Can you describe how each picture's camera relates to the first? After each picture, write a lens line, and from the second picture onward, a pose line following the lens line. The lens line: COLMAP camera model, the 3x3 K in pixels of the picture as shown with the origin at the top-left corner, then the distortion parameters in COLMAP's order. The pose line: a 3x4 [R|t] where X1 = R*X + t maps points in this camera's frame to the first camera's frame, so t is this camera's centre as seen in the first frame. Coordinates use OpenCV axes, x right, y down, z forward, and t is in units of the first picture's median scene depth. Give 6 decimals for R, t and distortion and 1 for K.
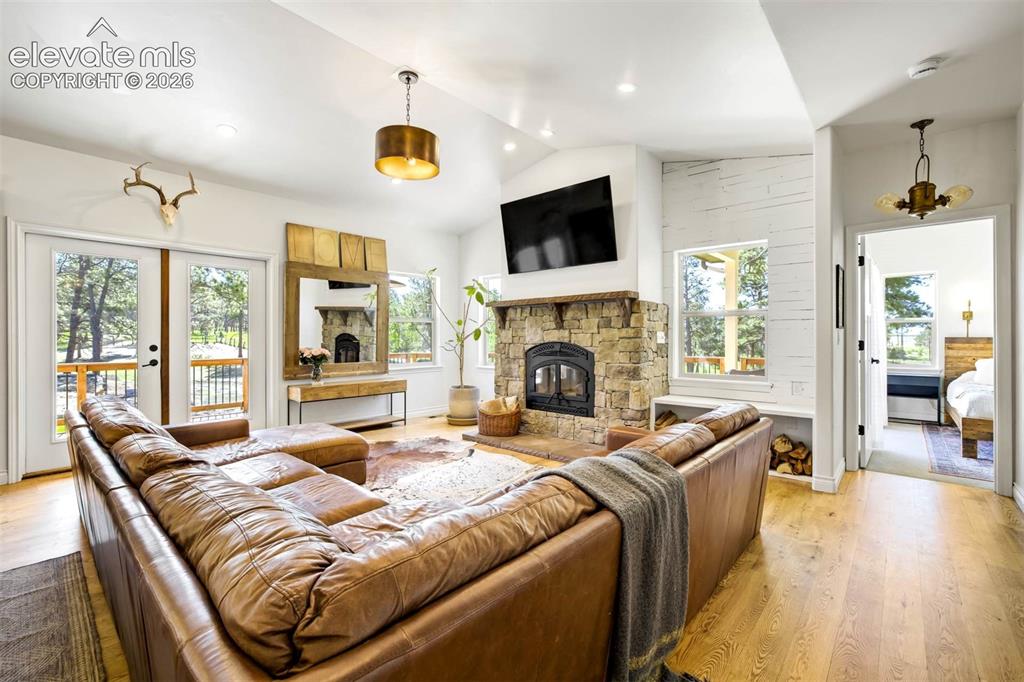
lens RADIAL K [[441.2, 0, 512.2], [0, 441.2, 334.7], [0, 0, 1]] dist [-0.018235, 0.003730]
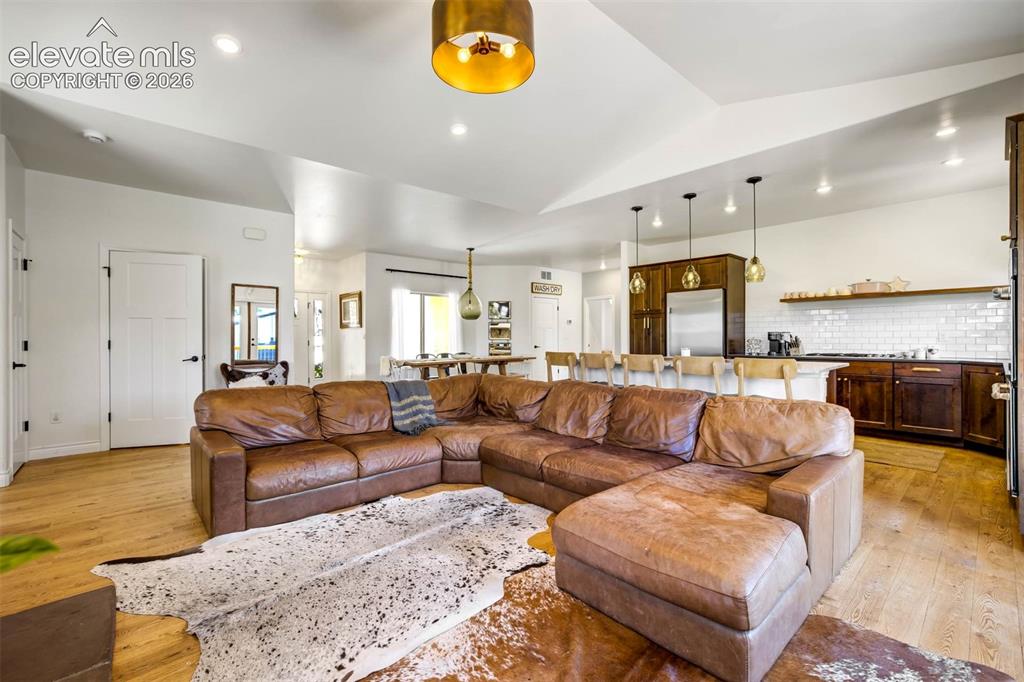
lens RADIAL K [[441.2, 0, 509.9], [0, 441.2, 337.7], [0, 0, 1]] dist [-0.018235, 0.003730]
pose [[-0.993285, 0.000529, 0.115689, -0.258492], [0.000070, 0.999992, -0.003969, 0.006298], [-0.115690, -0.003934, -0.993278, 1.208309]]
